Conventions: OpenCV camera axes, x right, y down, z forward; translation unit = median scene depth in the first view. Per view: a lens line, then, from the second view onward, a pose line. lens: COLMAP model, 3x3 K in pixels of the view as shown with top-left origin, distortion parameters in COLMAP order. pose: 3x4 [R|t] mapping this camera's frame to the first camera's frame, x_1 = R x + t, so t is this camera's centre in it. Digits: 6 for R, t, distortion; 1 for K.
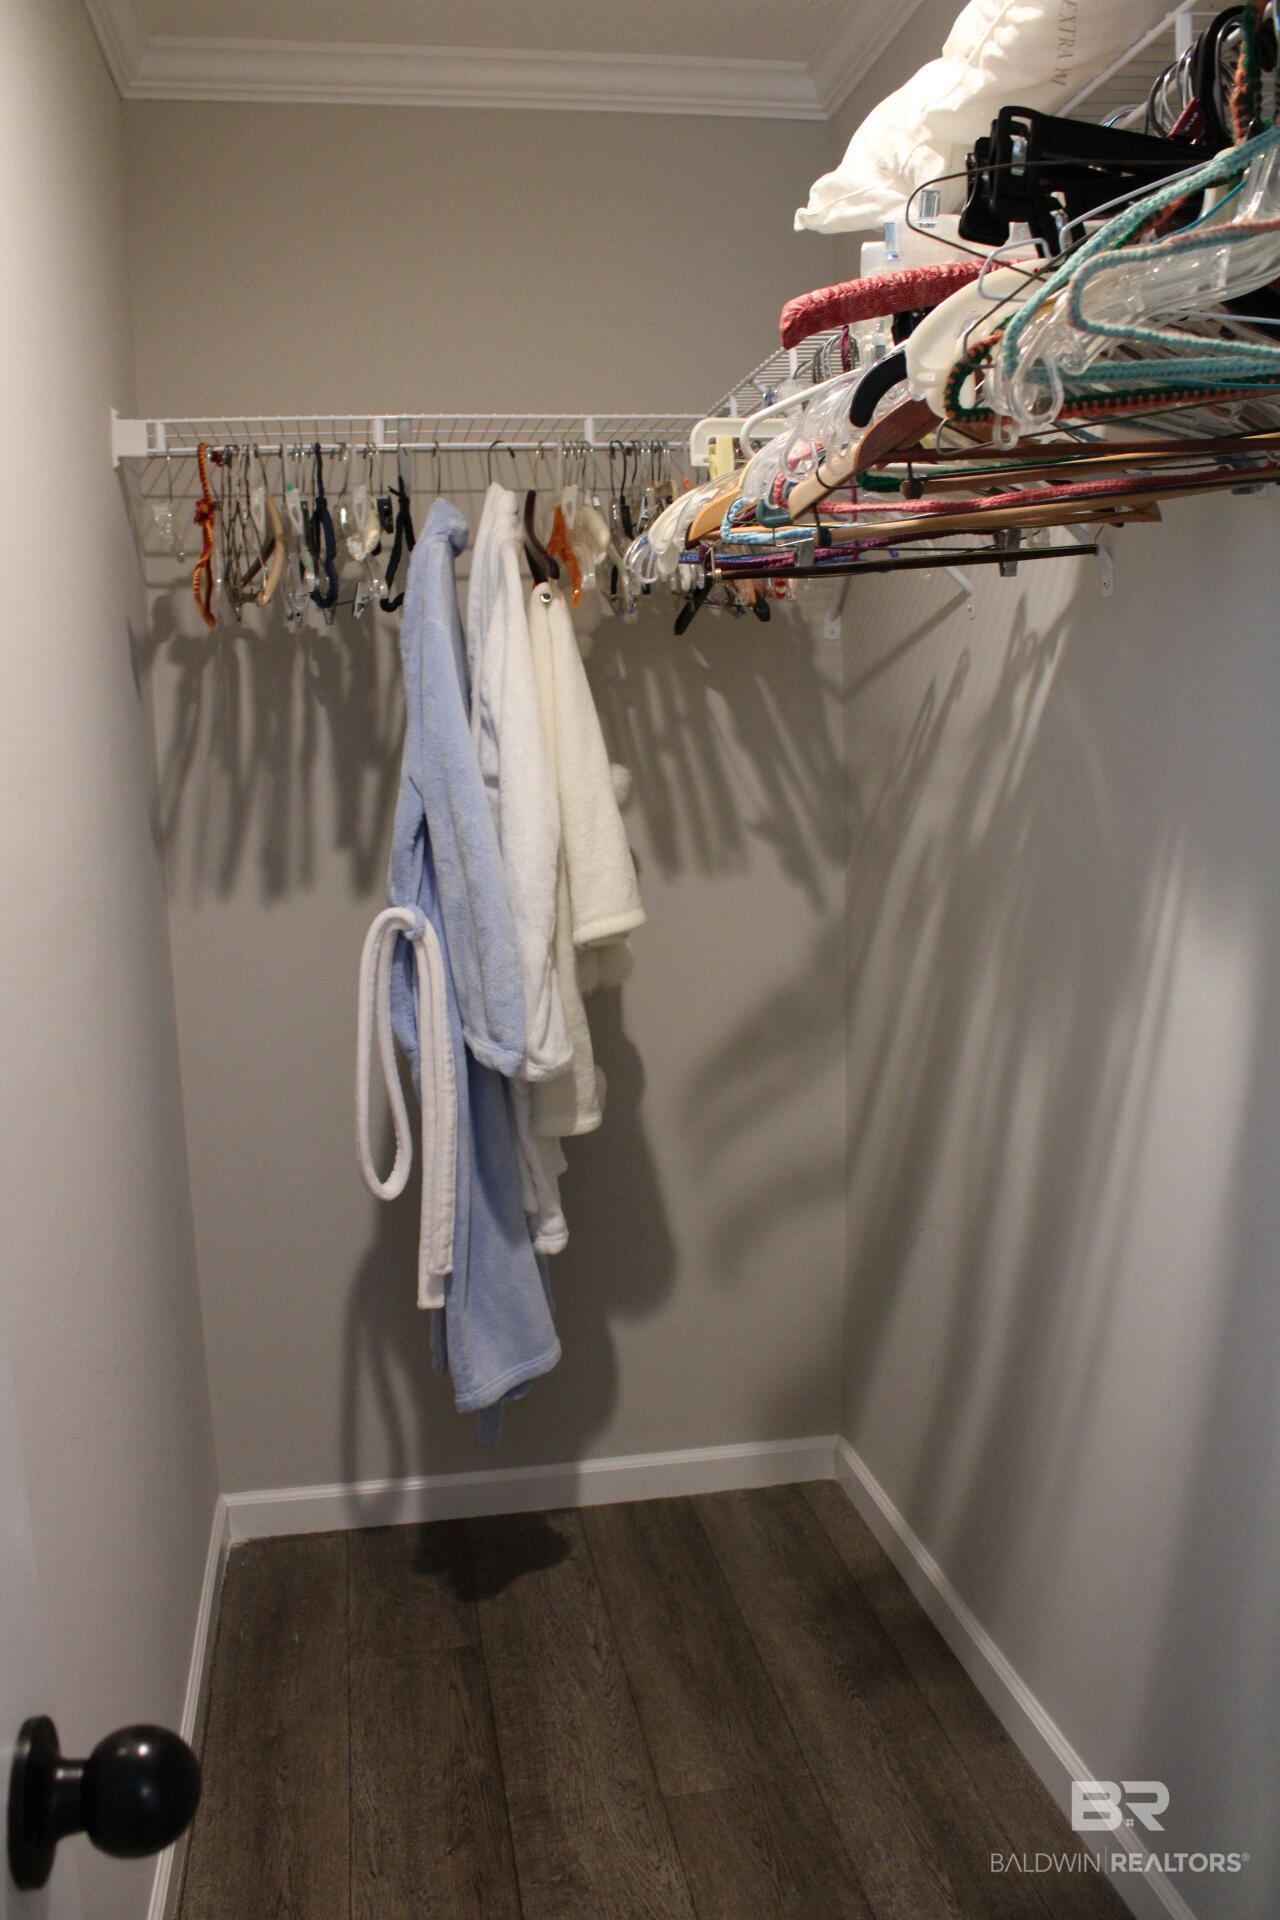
lens RADIAL K [[1600.5, 0, 640.0], [0, 1600.5, 960.0], [0, 0, 1]] dist [-0.096792, 0.002960]
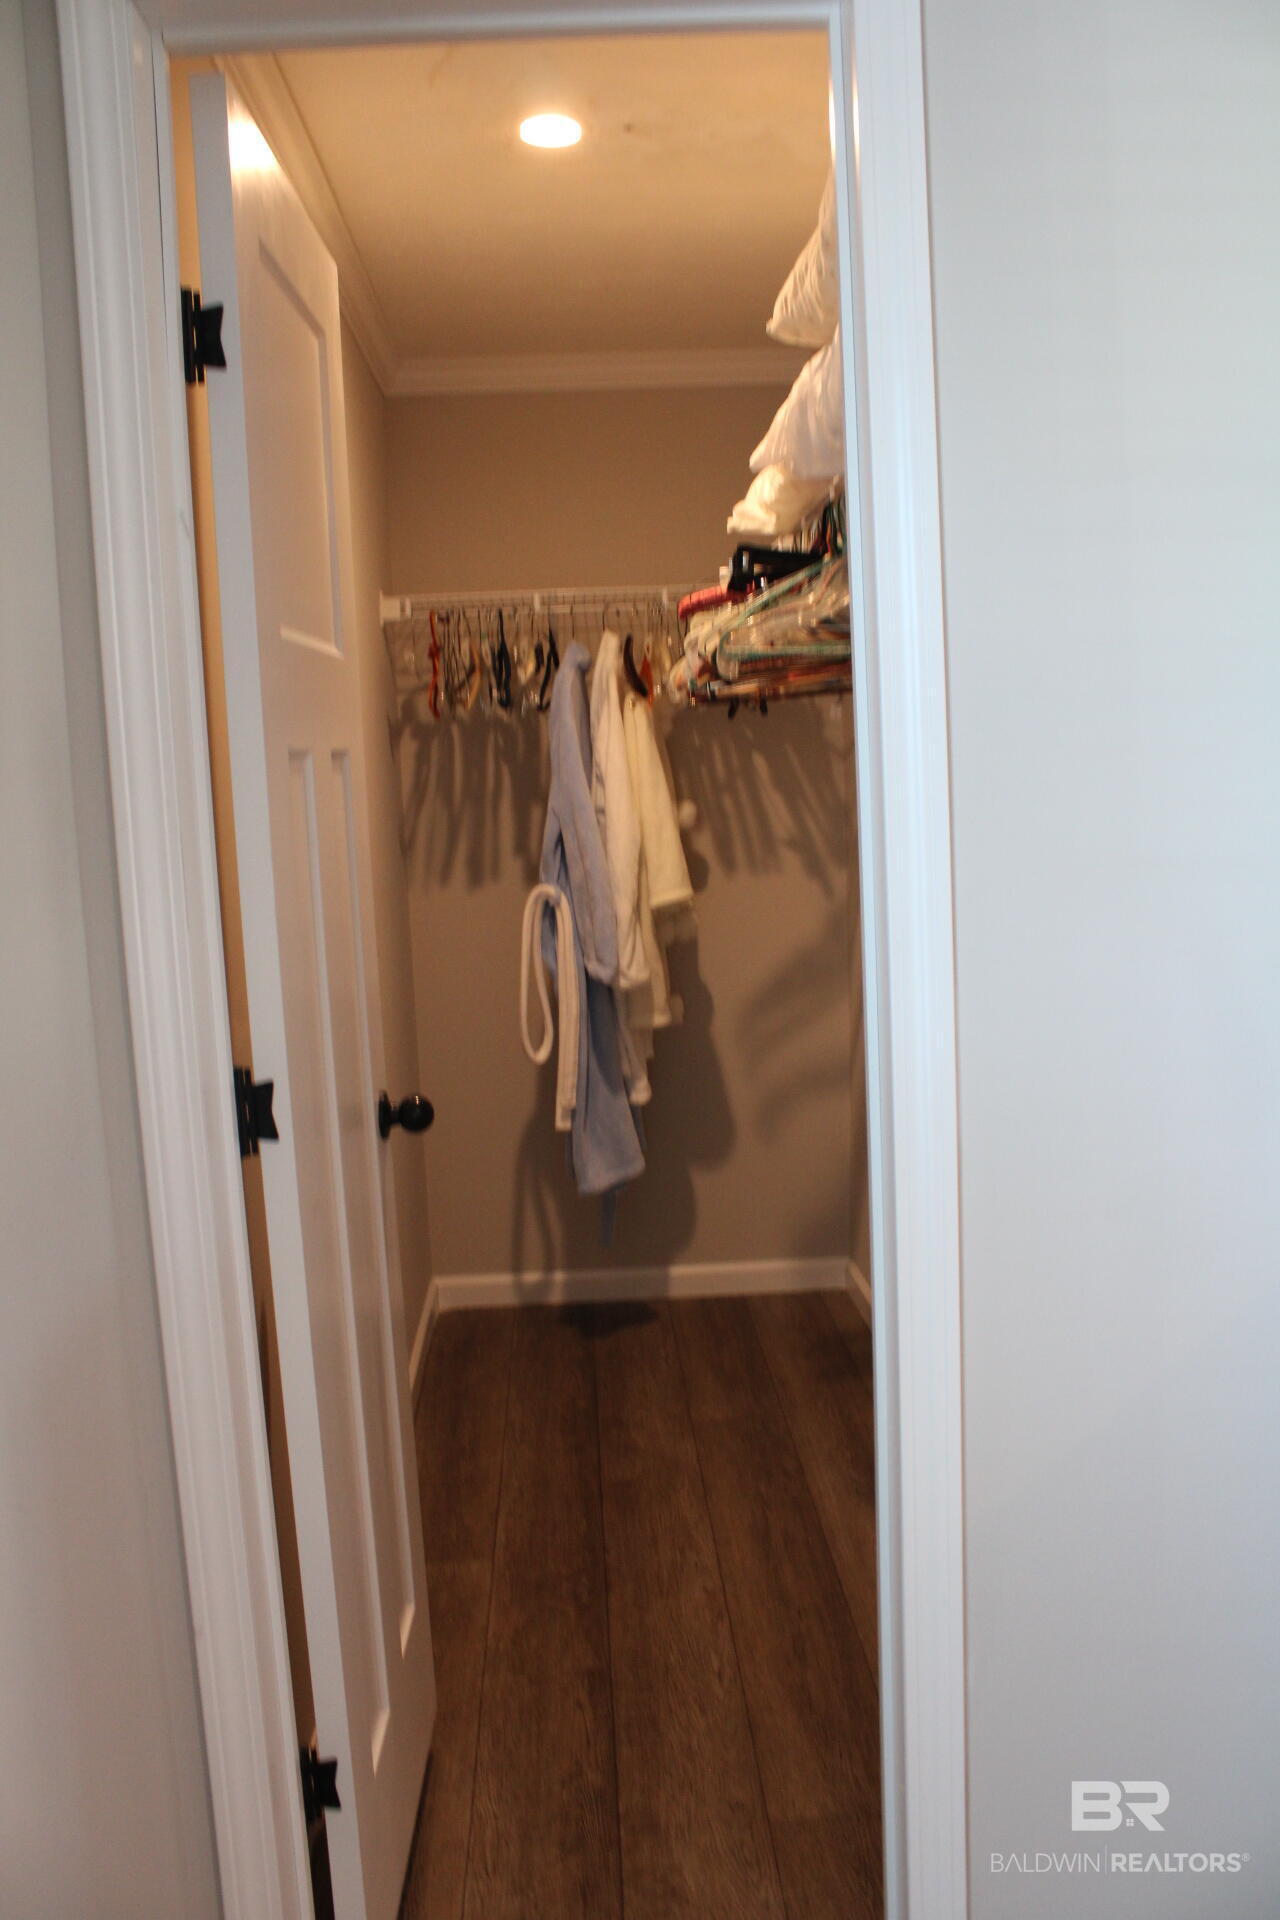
lens RADIAL K [[1571.5, 0, 640.0], [0, 1571.5, 960.0], [0, 0, 1]] dist [-0.001773, -0.000229]
pose [[0.991974, 0.005827, -0.126308, 0.149218], [-0.009089, 0.999639, -0.025269, 0.081438], [0.126115, 0.026215, 0.991669, -0.600432]]
